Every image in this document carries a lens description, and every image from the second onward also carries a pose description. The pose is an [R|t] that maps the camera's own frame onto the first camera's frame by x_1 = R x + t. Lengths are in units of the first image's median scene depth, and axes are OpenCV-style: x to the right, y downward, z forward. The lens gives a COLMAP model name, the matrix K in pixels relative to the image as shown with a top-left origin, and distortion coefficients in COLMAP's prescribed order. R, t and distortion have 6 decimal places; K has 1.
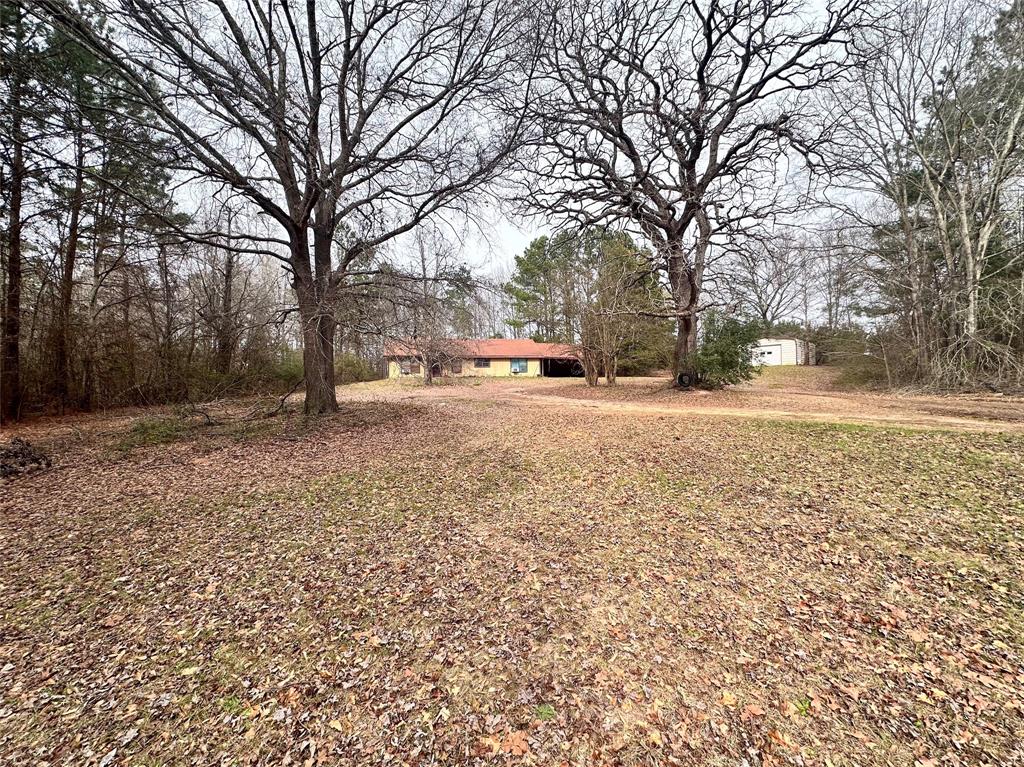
lens RADIAL K [[411.9, 0, 505.9], [0, 411.9, 386.2], [0, 0, 1]] dist [-0.004099, -0.000211]
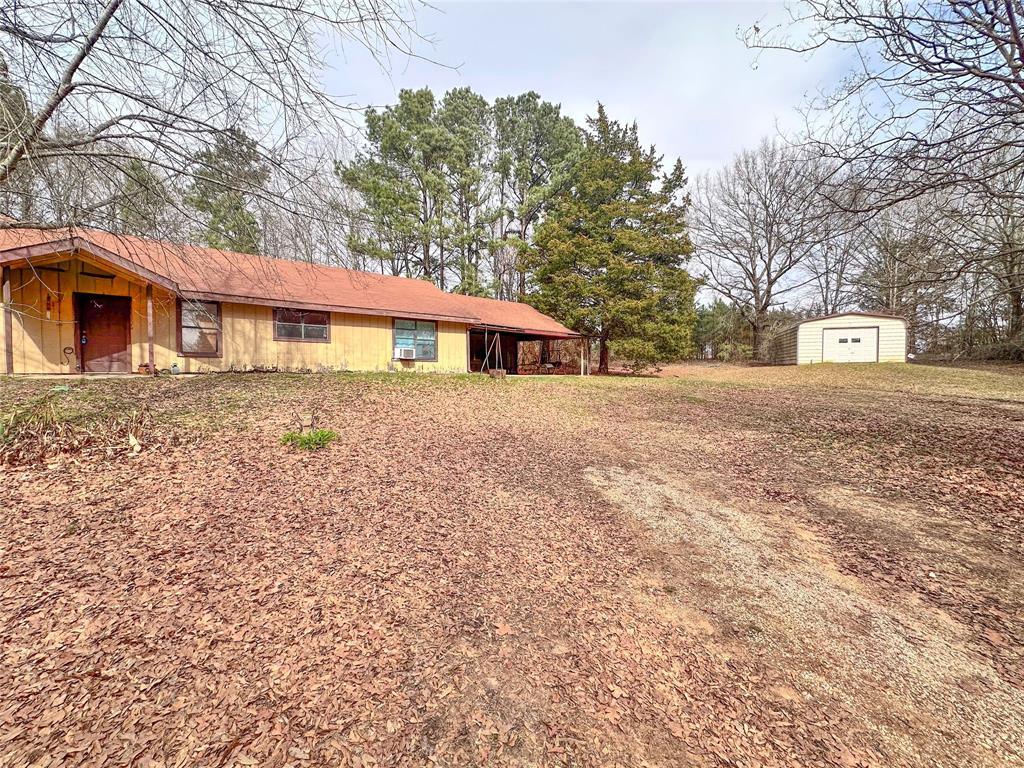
lens RADIAL K [[411.9, 0, 516.4], [0, 411.9, 386.3], [0, 0, 1]] dist [-0.004099, -0.000211]
pose [[0.882148, -0.001355, 0.470971, -0.067645], [-0.015787, 0.999349, 0.032446, -0.026894], [-0.470708, -0.036057, 0.881552, 0.712436]]
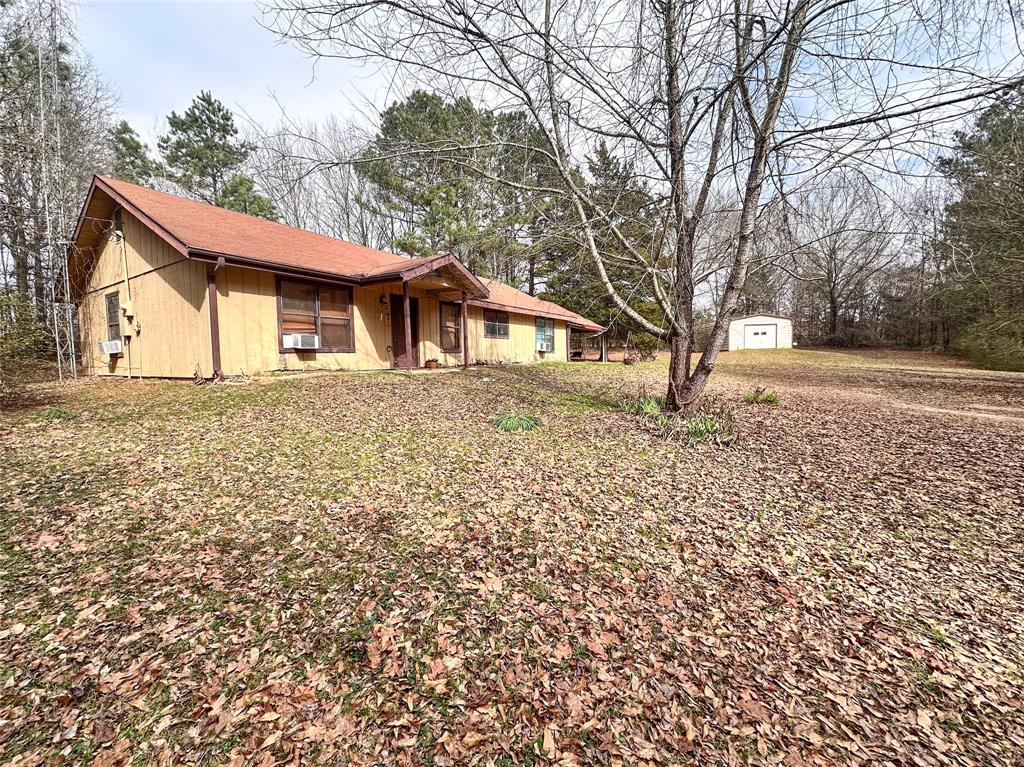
lens RADIAL K [[411.9, 0, 513.0], [0, 411.9, 384.0], [0, 0, 1]] dist [-0.004099, -0.000211]
pose [[0.661729, -0.044983, 0.748392, -0.348746], [0.013654, 0.998756, 0.047958, -0.024400], [-0.749618, -0.021517, 0.661520, 0.827469]]
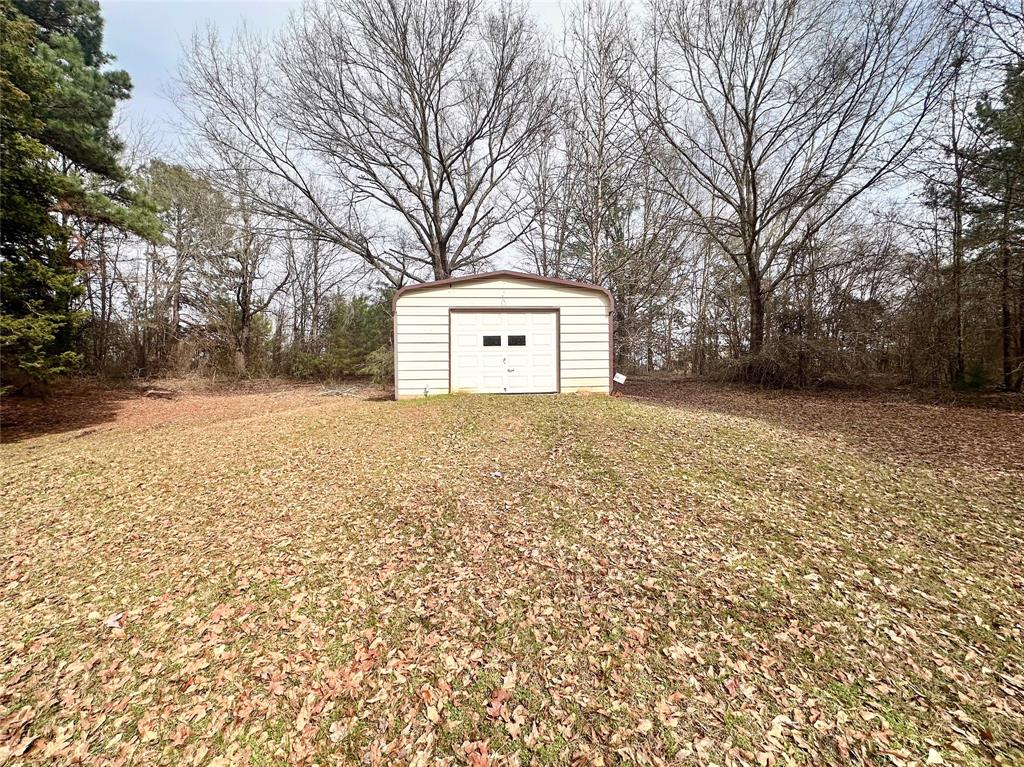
lens RADIAL K [[411.9, 0, 514.6], [0, 411.9, 383.2], [0, 0, 1]] dist [-0.004099, -0.000211]
pose [[0.607699, 0.011164, 0.794089, 0.441479], [-0.004946, 0.999935, -0.010272, -0.052987], [-0.794152, 0.002315, 0.607715, 0.855710]]
